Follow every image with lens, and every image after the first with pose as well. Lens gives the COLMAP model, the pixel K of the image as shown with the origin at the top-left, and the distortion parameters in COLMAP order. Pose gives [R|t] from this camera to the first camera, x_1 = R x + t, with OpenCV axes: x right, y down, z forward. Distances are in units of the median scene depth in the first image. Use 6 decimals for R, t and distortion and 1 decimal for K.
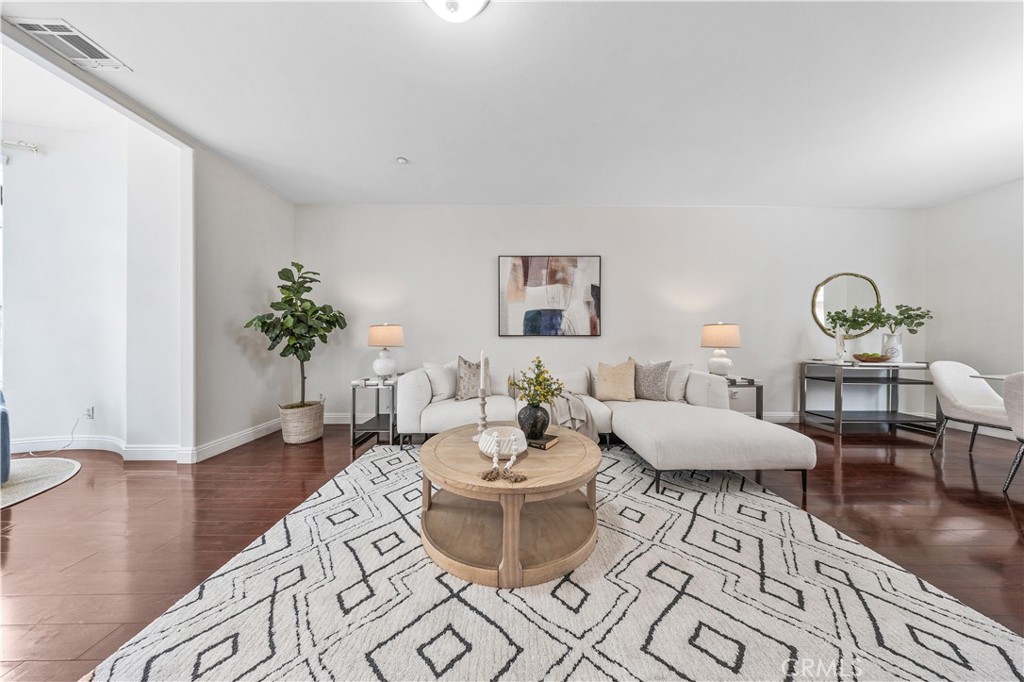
lens RADIAL K [[299.6, 0, 506.3], [0, 299.6, 342.0], [0, 0, 1]] dist [-0.000929, 0.000202]
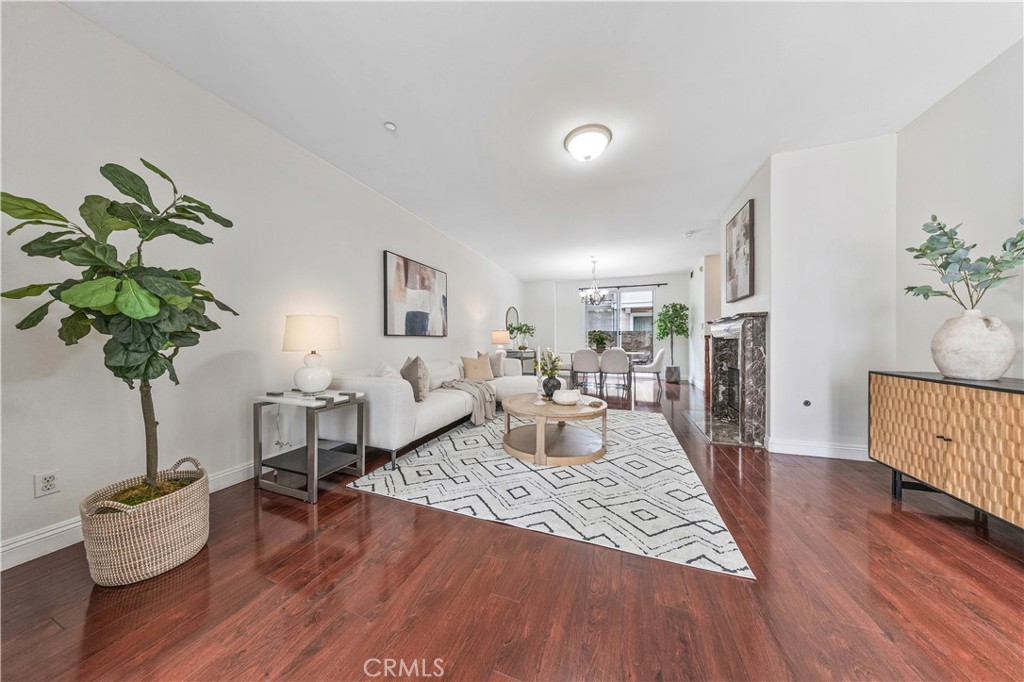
lens RADIAL K [[299.6, 0, 515.3], [0, 299.6, 341.4], [0, 0, 1]] dist [-0.000929, 0.000202]
pose [[0.344270, -0.005358, 0.938855, -0.777316], [0.006528, 0.999973, 0.003313, -0.001363], [-0.938848, 0.004989, 0.344295, 0.293480]]
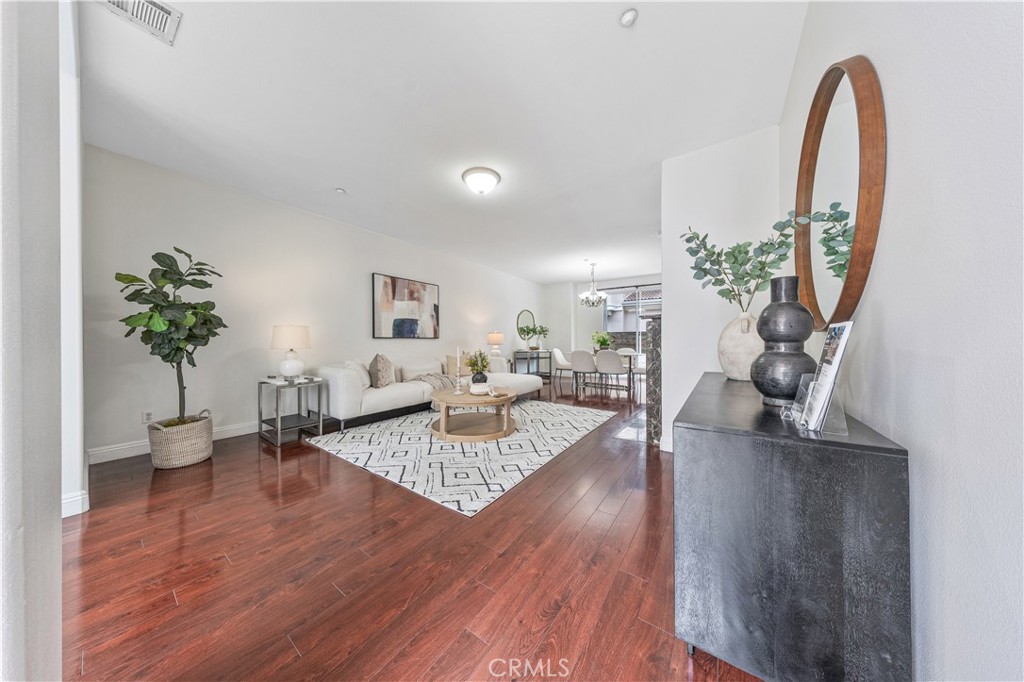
lens RADIAL K [[299.6, 0, 515.1], [0, 299.6, 340.1], [0, 0, 1]] dist [-0.000929, 0.000202]
pose [[0.575419, -0.000904, 0.817858, -0.704292], [0.007912, 0.999959, -0.004461, -0.000326], [-0.817820, 0.009038, 0.575403, -0.188290]]
